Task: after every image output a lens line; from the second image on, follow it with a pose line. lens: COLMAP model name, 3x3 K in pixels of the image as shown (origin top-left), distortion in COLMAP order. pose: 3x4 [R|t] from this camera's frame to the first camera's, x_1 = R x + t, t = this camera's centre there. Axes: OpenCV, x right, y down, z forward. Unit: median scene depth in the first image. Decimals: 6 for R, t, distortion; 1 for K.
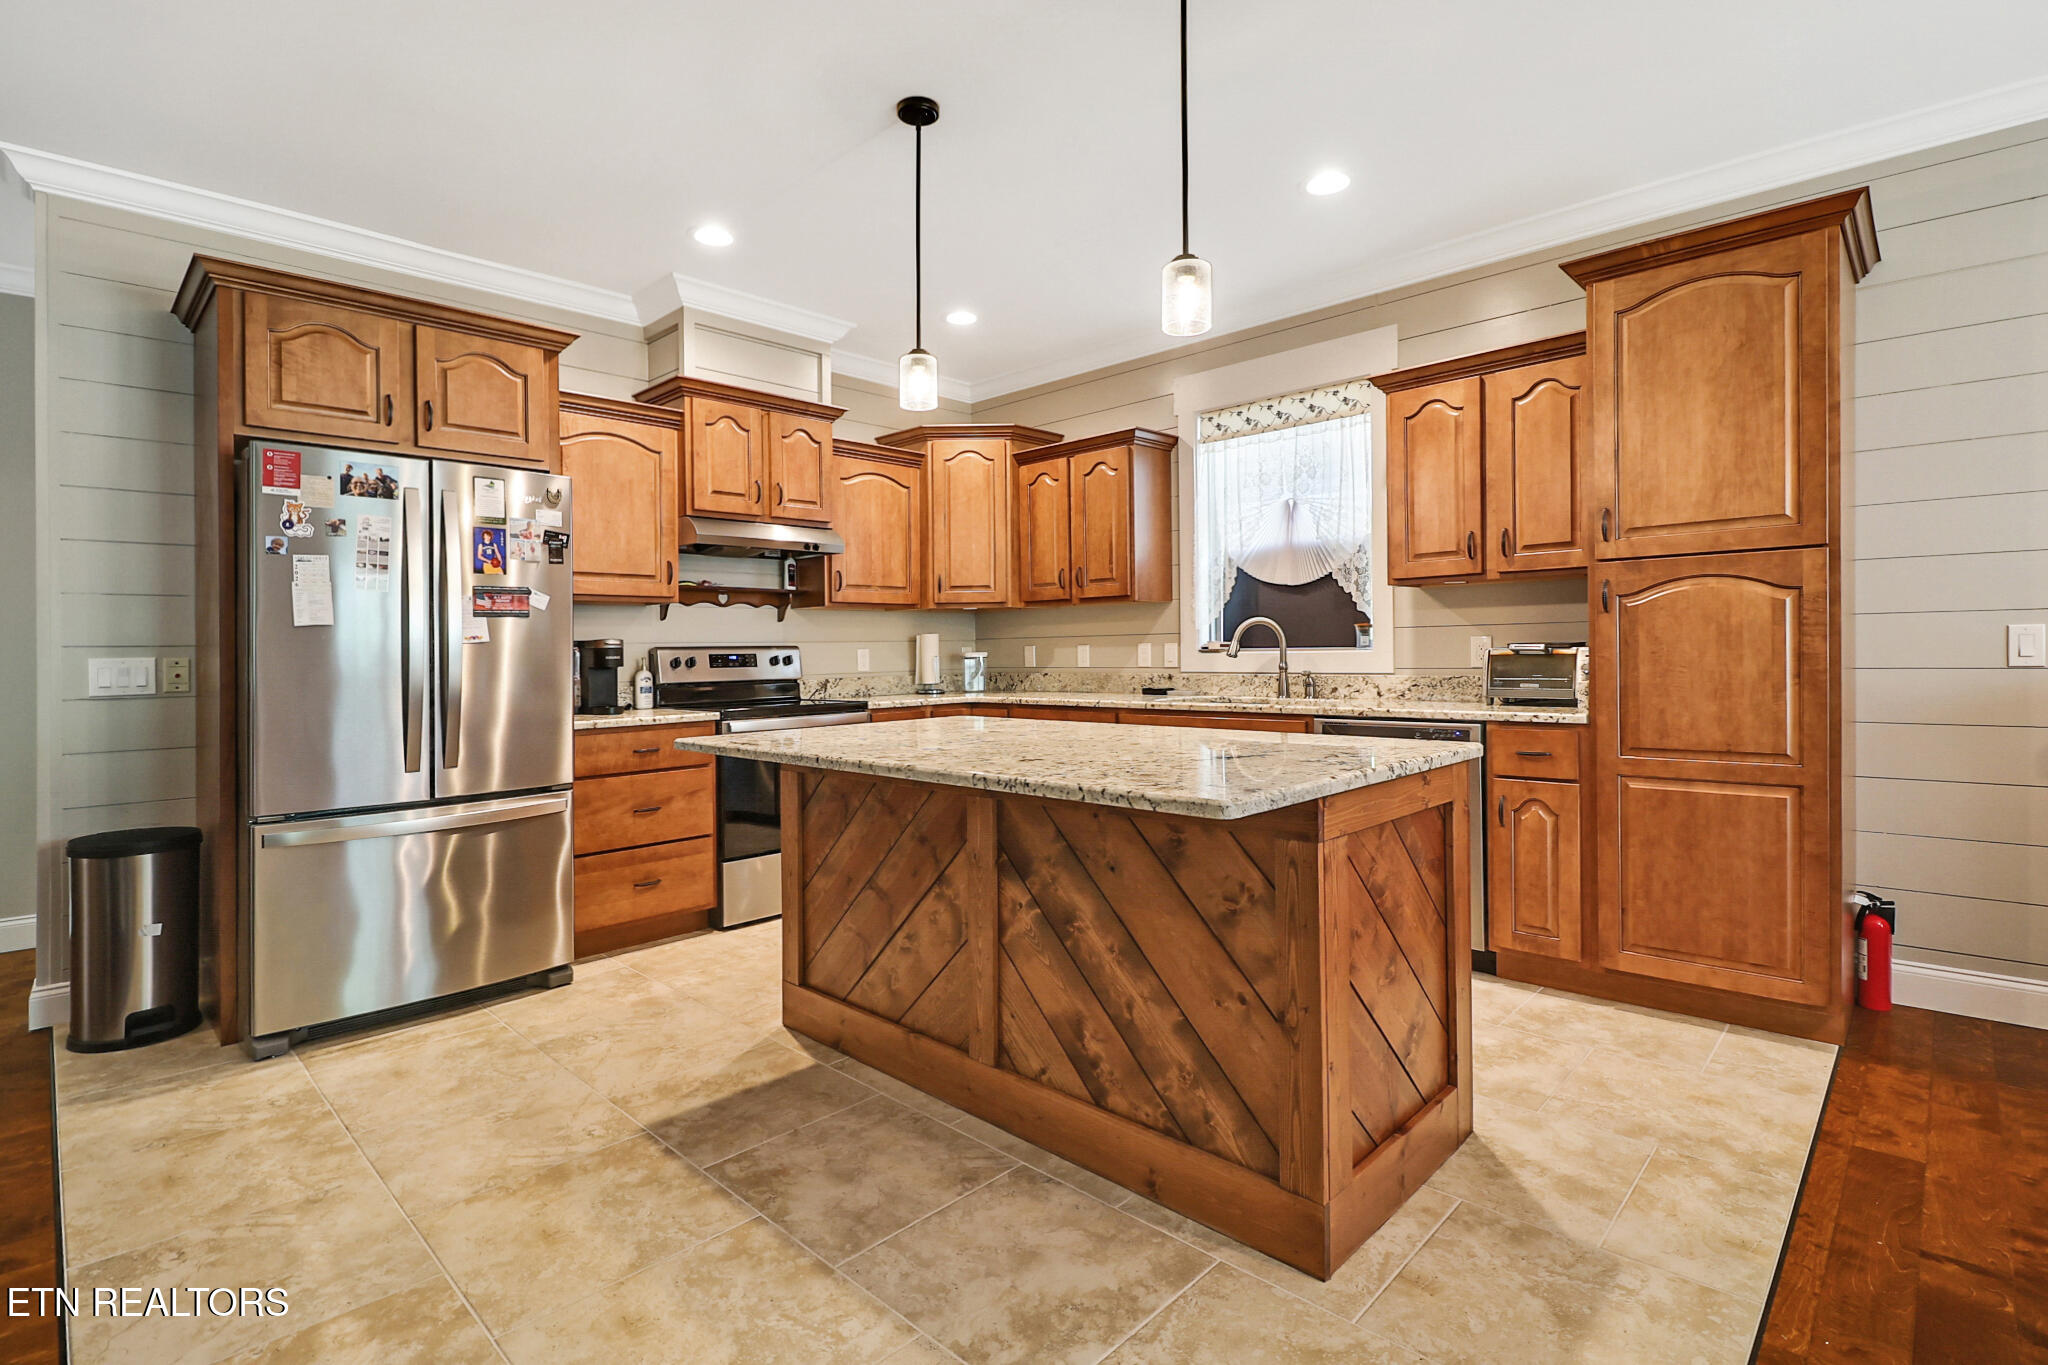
lens RADIAL K [[958.7, 0, 992.1], [0, 958.7, 654.6], [0, 0, 1]] dist [-0.002864, -0.001184]
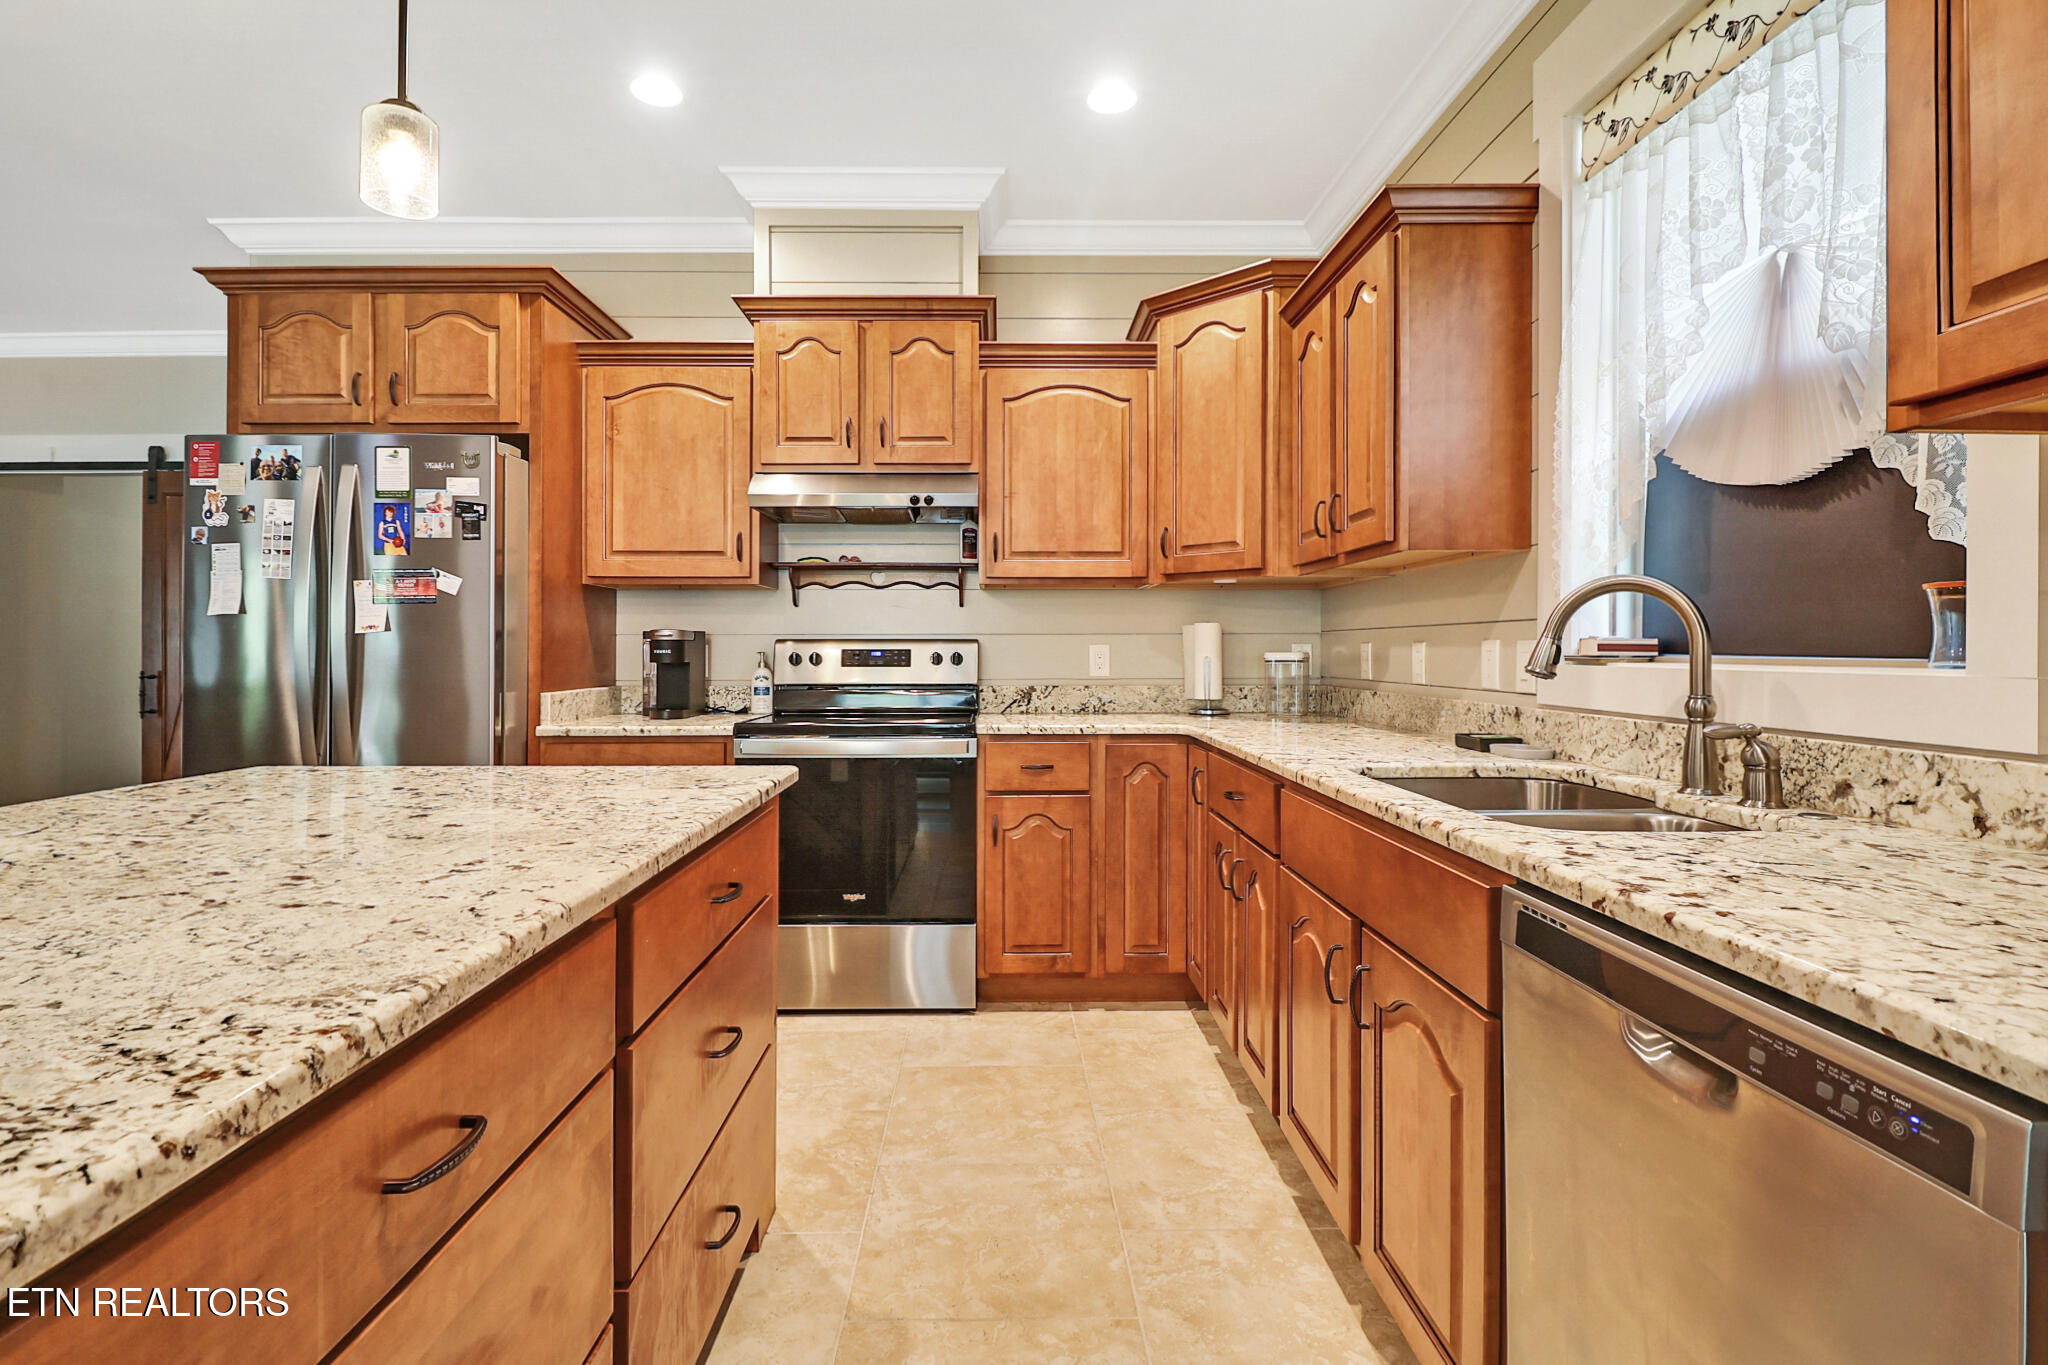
lens RADIAL K [[958.7, 0, 1015.4], [0, 958.7, 650.5], [0, 0, 1]] dist [-0.002864, -0.001184]
pose [[0.720318, 0.016431, -0.693449, 0.359973], [-0.013717, 0.999861, 0.009443, -0.008755], [0.693508, 0.002710, 0.720444, 0.541798]]
